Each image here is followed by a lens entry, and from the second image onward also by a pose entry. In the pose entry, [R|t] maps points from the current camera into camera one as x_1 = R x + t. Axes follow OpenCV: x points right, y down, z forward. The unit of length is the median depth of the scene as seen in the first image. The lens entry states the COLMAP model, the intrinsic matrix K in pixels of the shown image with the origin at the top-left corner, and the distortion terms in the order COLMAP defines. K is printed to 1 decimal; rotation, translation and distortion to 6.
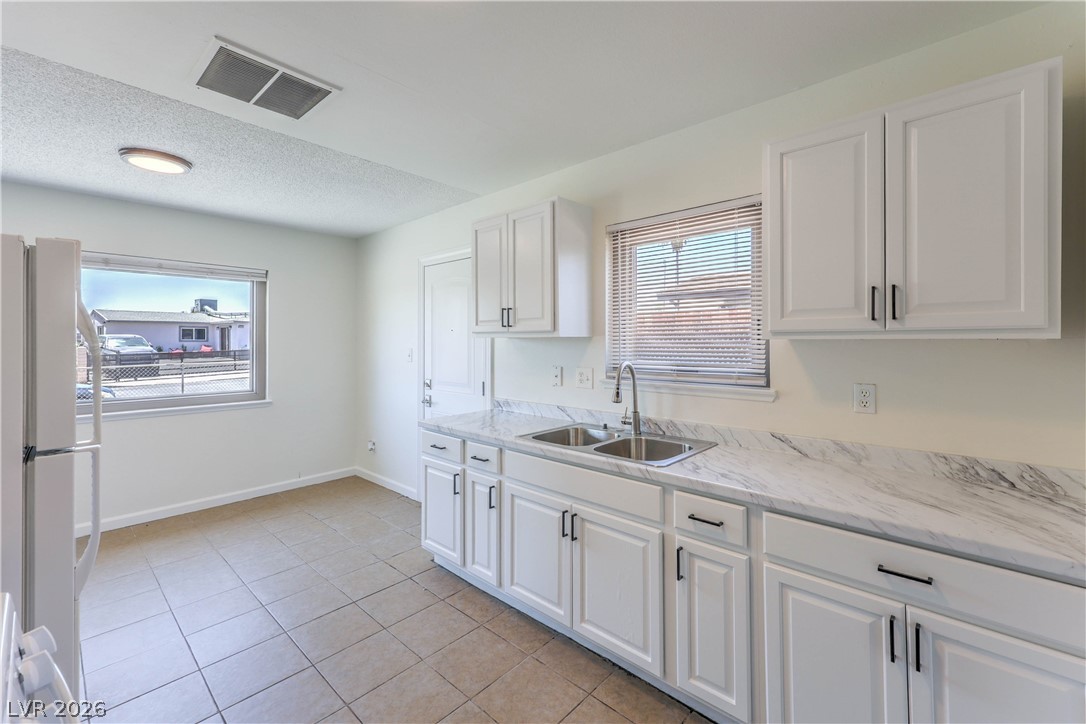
lens RADIAL K [[453.7, 0, 547.8], [0, 453.7, 337.7], [0, 0, 1]] dist [0.001995, 0.000950]
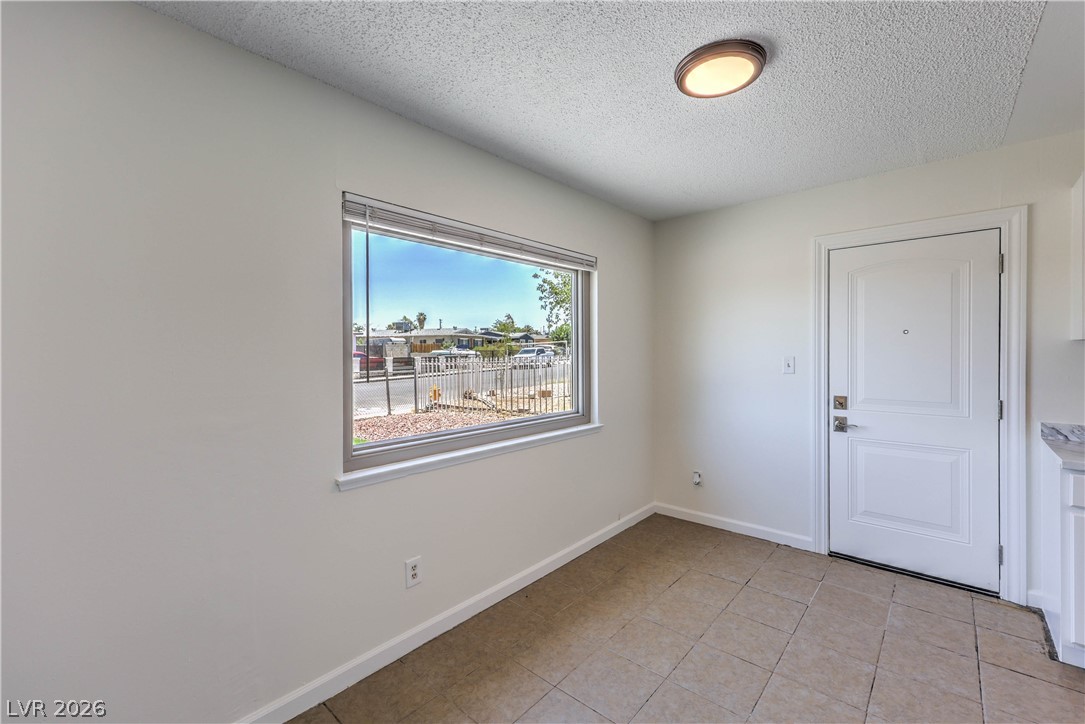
lens RADIAL K [[453.3, 0, 551.3], [0, 453.3, 355.9], [0, 0, 1]] dist [0.001995, 0.000950]
pose [[0.999842, -0.009972, 0.014722, -1.130519], [0.009607, 0.999649, 0.024671, 0.000582], [-0.014963, -0.024526, 0.999587, 0.356768]]
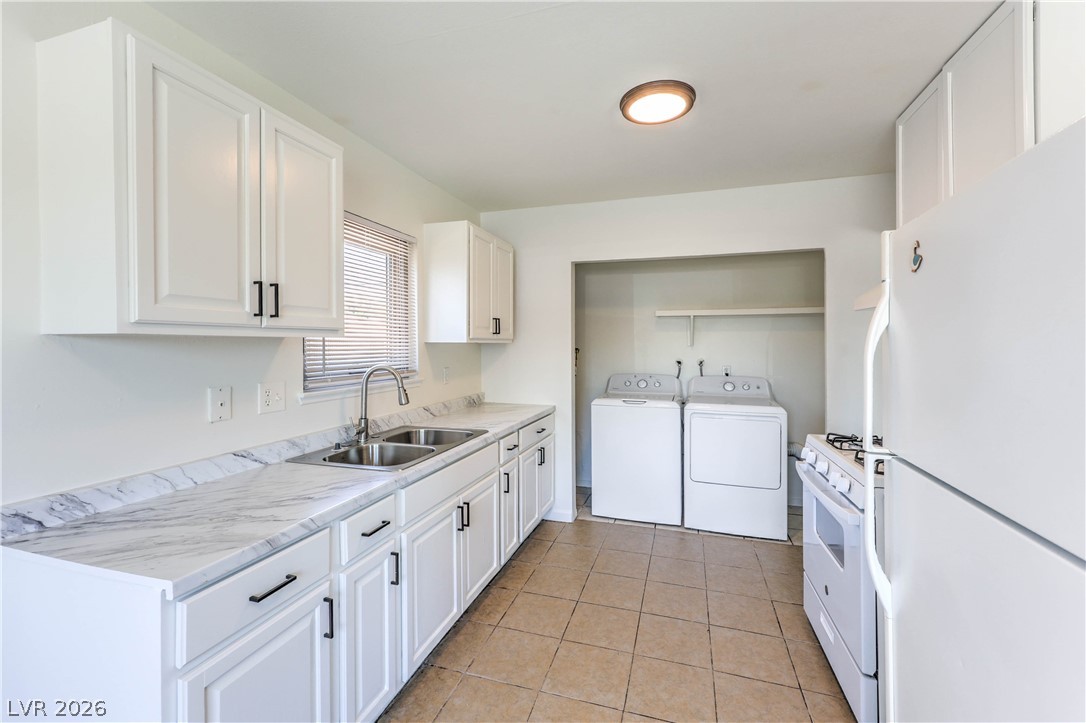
lens RADIAL K [[453.7, 0, 544.5], [0, 453.7, 344.7], [0, 0, 1]] dist [0.001995, 0.000950]
pose [[-0.421412, 0.001903, 0.906867, -0.743533], [-0.005118, 0.999977, -0.004477, 0.011226], [-0.906855, -0.006528, -0.421392, 0.957575]]
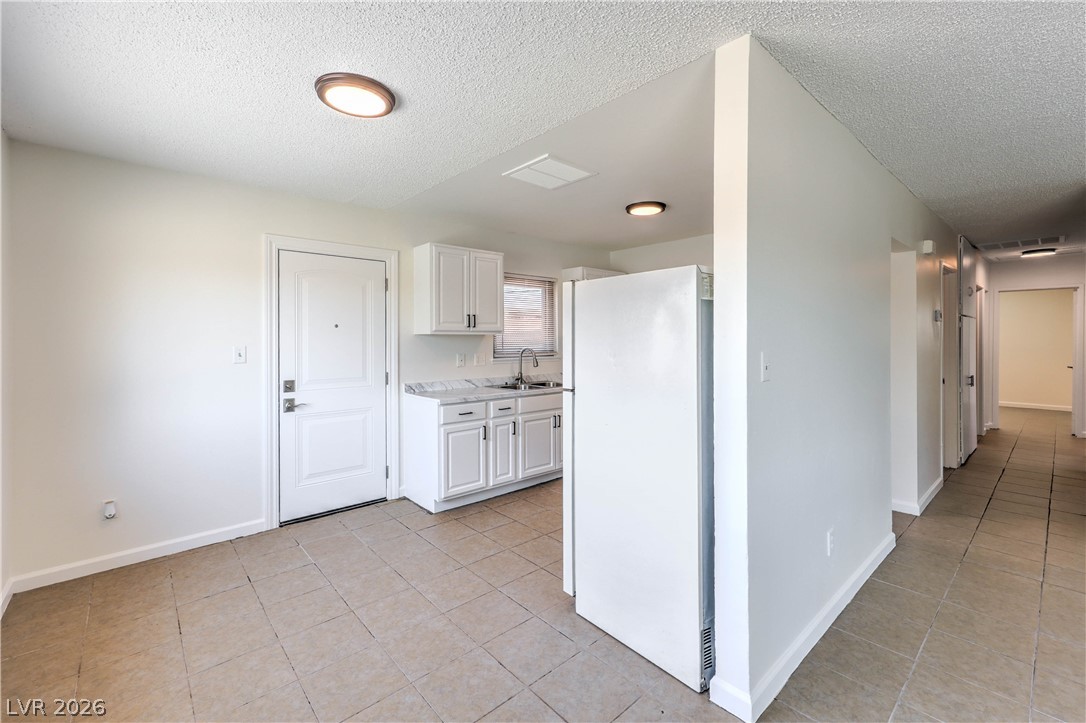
lens RADIAL K [[453.7, 0, 537.9], [0, 453.7, 343.6], [0, 0, 1]] dist [0.001995, 0.000950]
pose [[0.116741, -0.008217, 0.993128, -1.587305], [-0.005892, 0.999942, 0.008966, 0.015558], [-0.993145, -0.006898, 0.116685, 0.629540]]
